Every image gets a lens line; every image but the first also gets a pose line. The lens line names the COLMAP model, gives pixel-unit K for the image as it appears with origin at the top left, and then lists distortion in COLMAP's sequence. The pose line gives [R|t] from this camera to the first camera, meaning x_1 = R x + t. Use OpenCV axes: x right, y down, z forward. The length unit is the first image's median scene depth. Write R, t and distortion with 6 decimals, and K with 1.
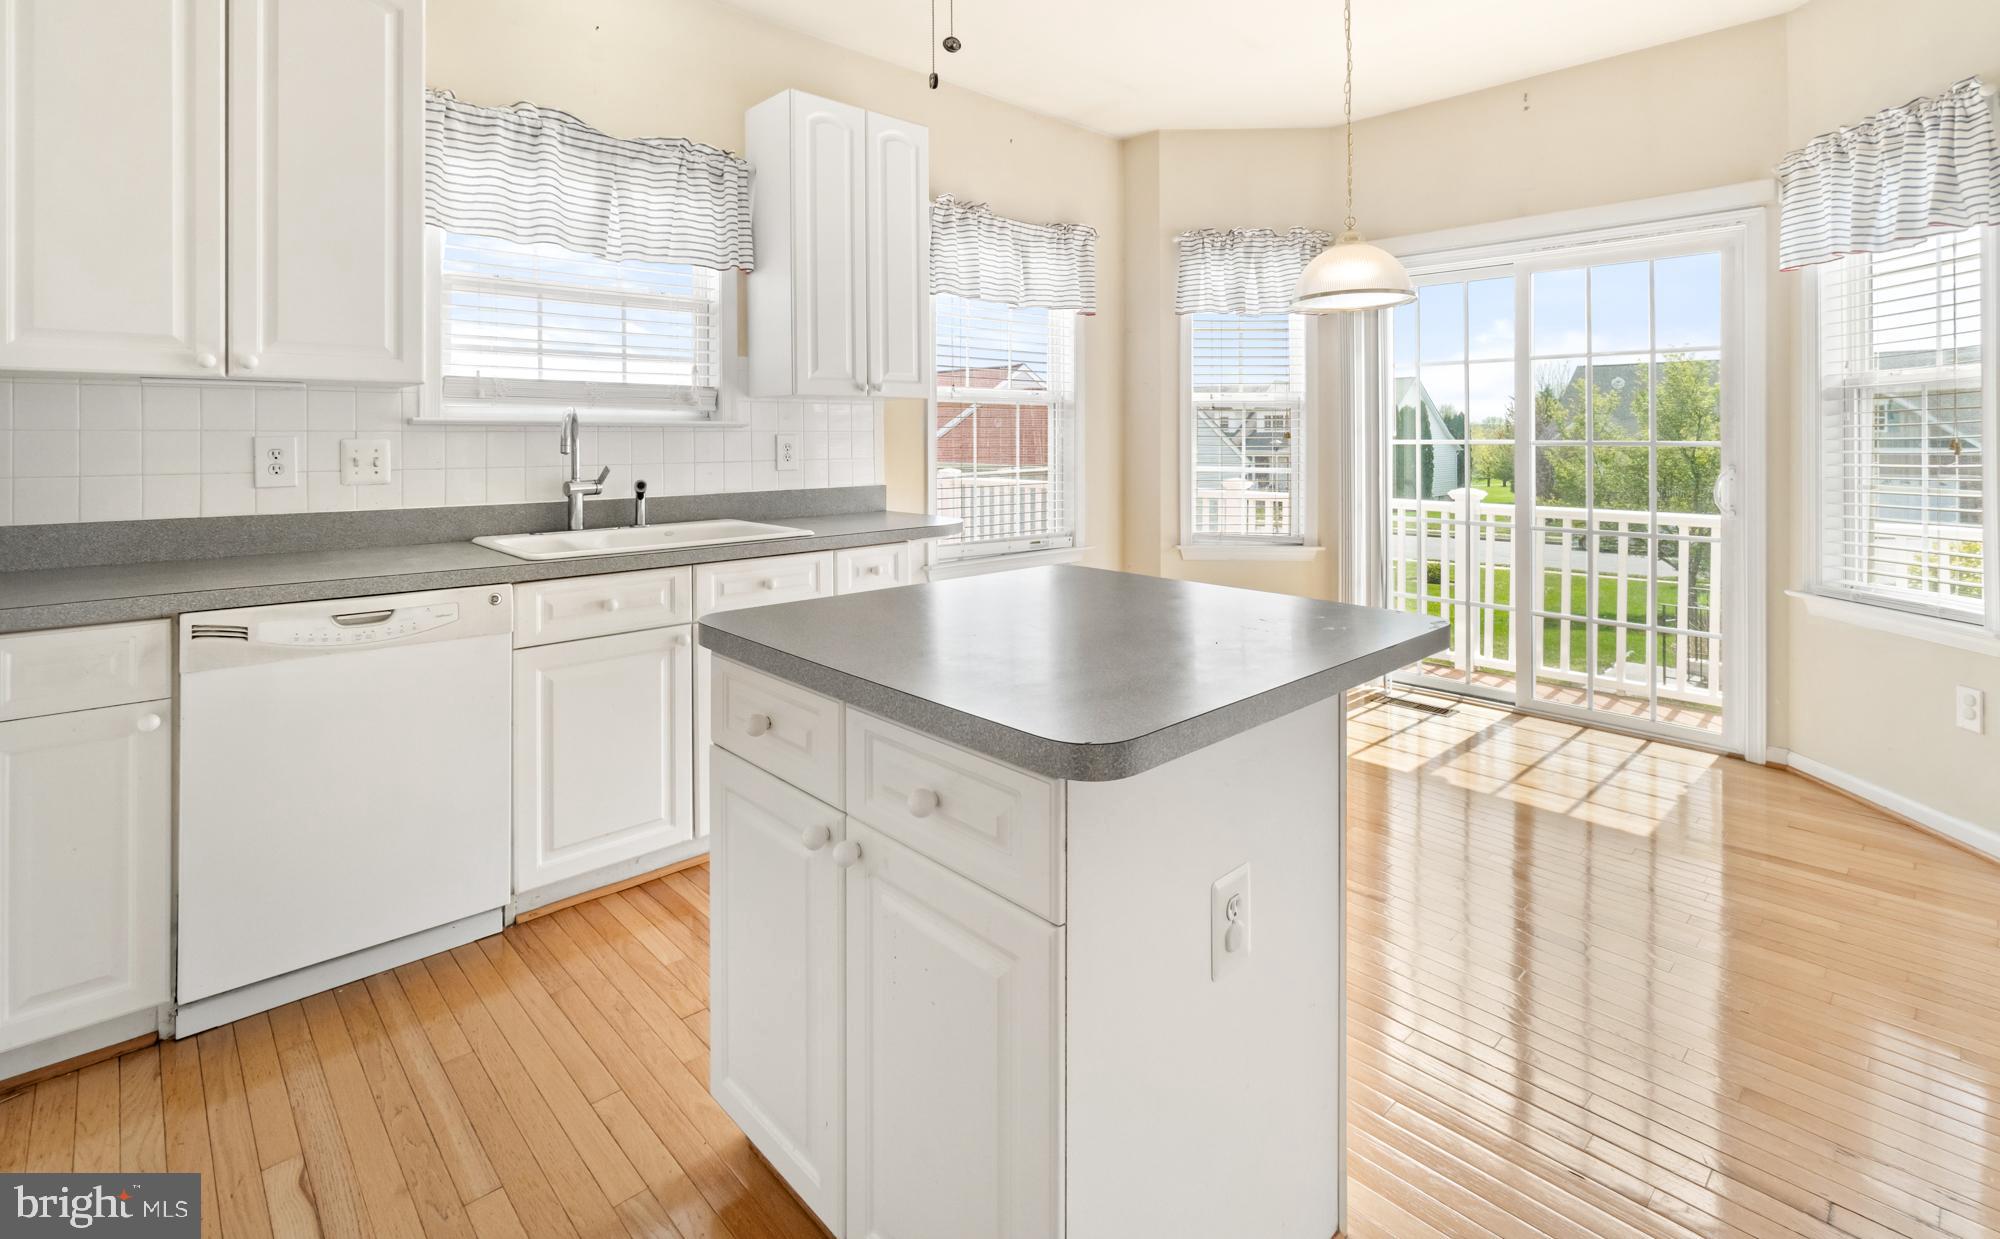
lens RADIAL K [[922.9, 0, 1003.9], [0, 922.9, 437.4], [0, 0, 1]] dist [-0.003067, -0.009101]
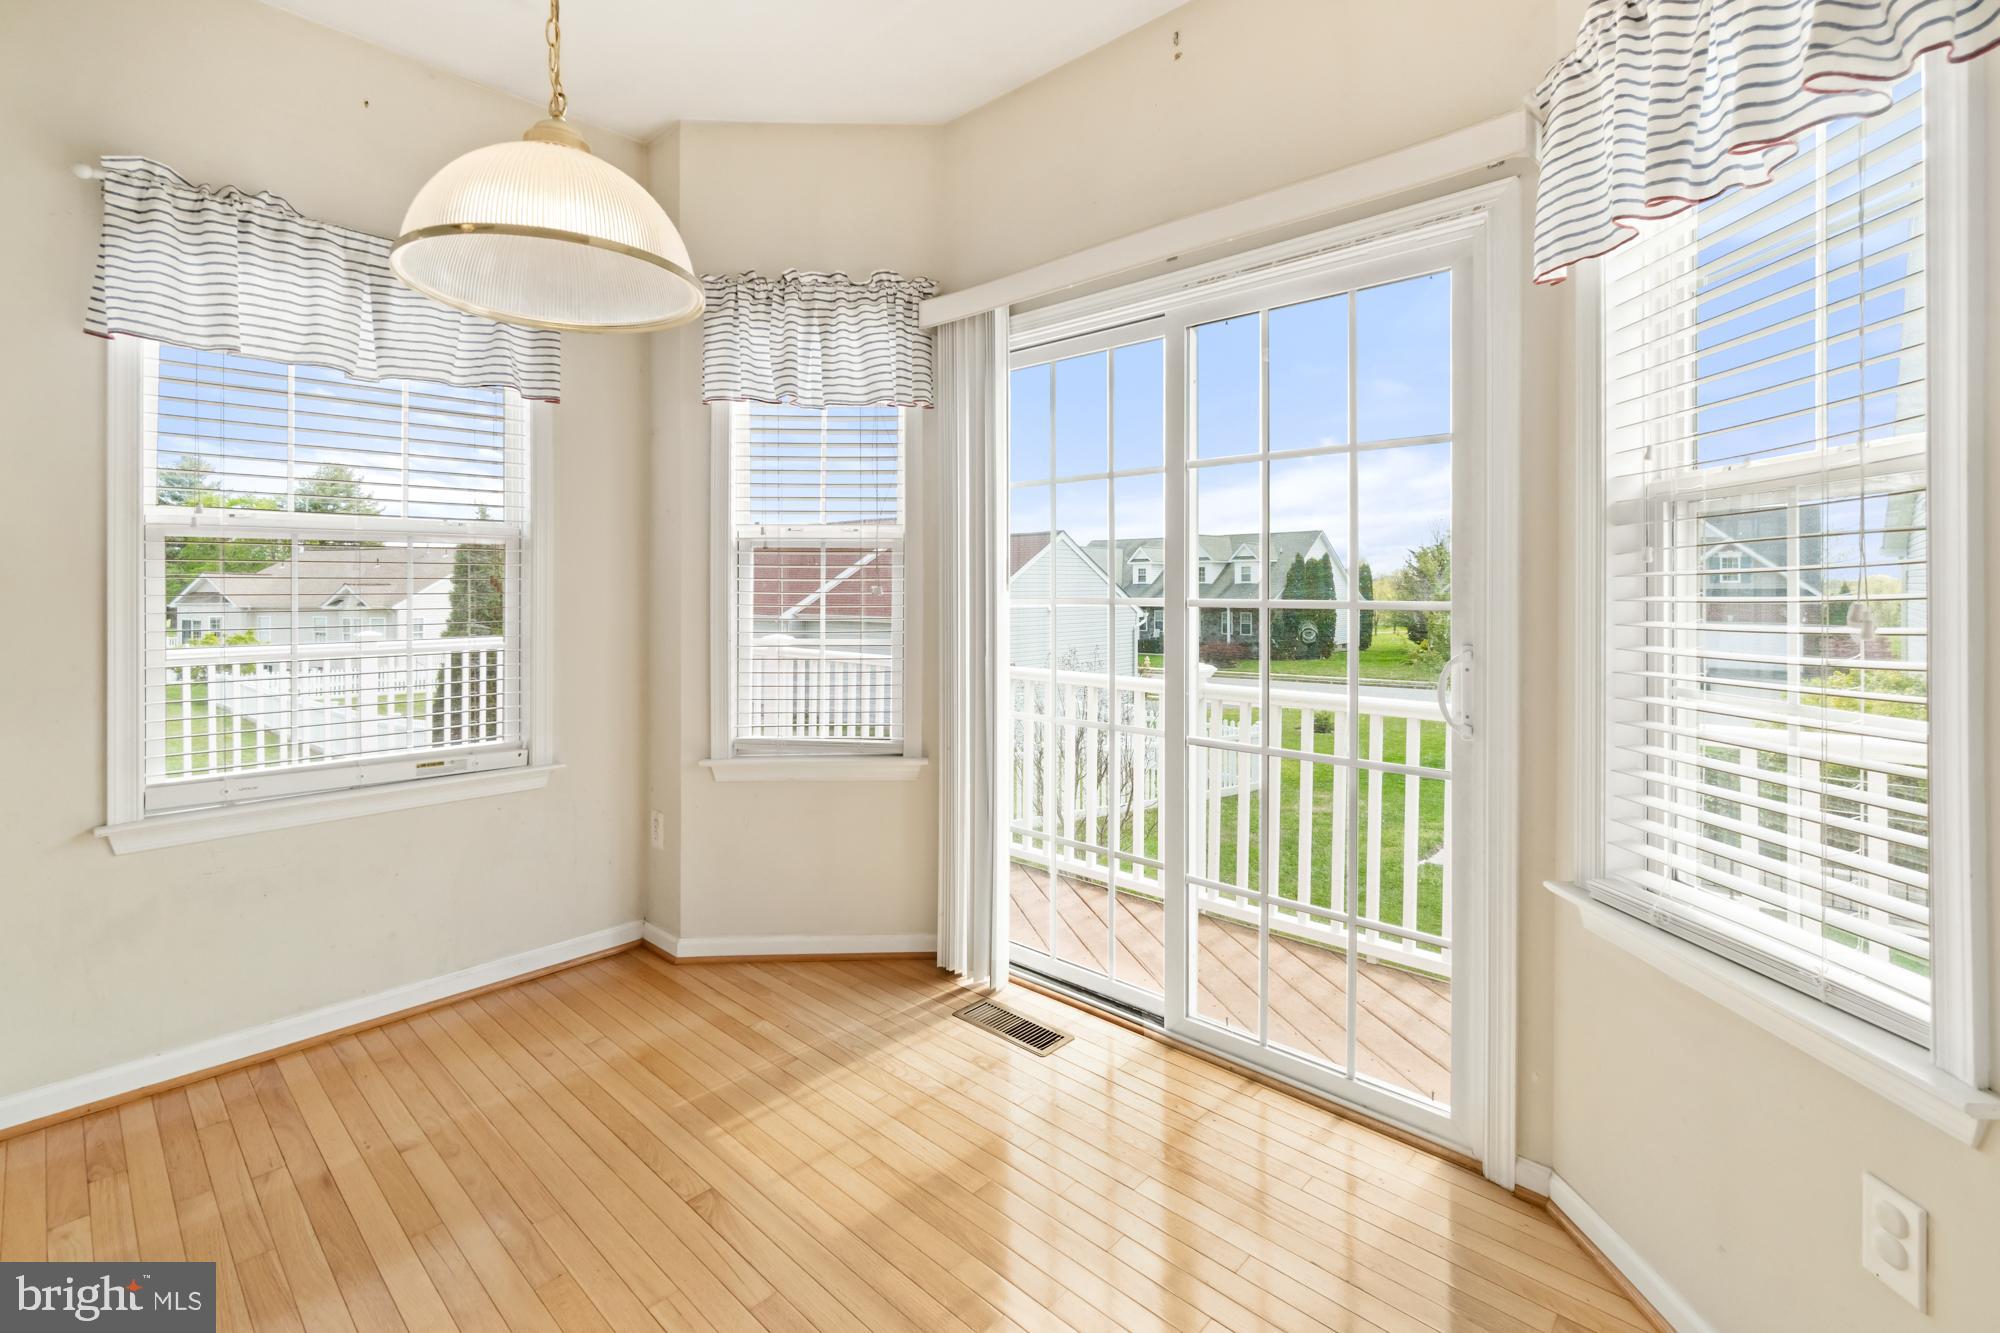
lens RADIAL K [[894.5, 0, 1013.0], [0, 894.5, 592.0], [0, 0, 1]] dist [-0.012391, -0.000446]
pose [[0.997864, 0.000925, 0.065314, 0.508505], [-0.001152, 0.999993, 0.003446, -0.003400], [-0.065310, -0.003514, 0.997859, 0.501803]]
